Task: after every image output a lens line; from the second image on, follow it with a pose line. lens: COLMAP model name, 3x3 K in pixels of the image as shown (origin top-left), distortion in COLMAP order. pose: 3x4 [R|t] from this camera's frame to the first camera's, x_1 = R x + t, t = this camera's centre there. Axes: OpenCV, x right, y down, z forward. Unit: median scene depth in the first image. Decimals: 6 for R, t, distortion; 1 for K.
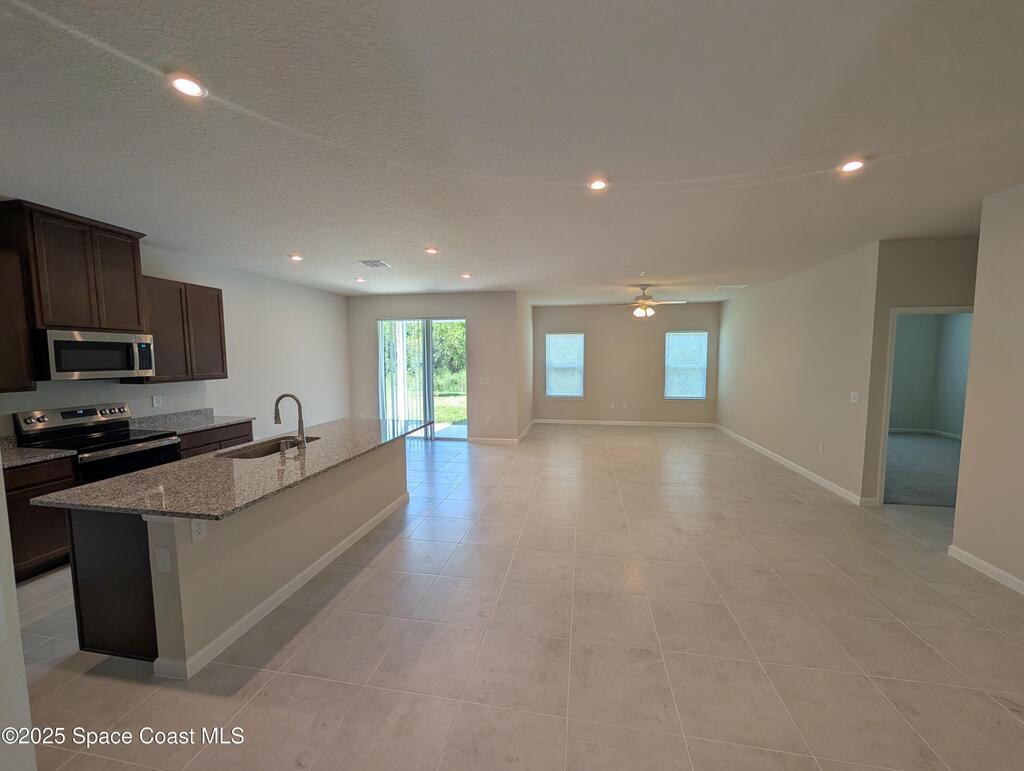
lens RADIAL K [[388.9, 0, 514.5], [0, 388.9, 389.8], [0, 0, 1]] dist [0.000080, 0.000150]
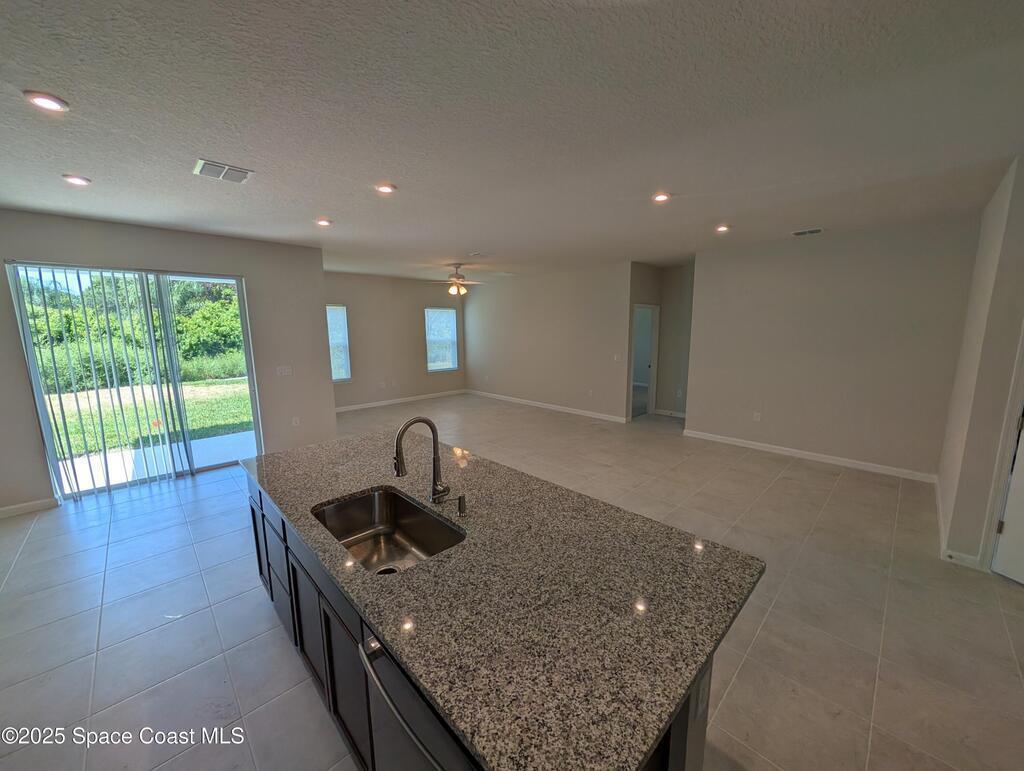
lens RADIAL K [[388.9, 0, 514.5], [0, 388.9, 389.8], [0, 0, 1]] dist [0.000080, 0.000150]
pose [[0.583986, -0.134045, 0.800620, -0.747676], [0.077548, 0.990974, 0.109350, -0.063233], [-0.808051, -0.001772, 0.589110, 0.441115]]
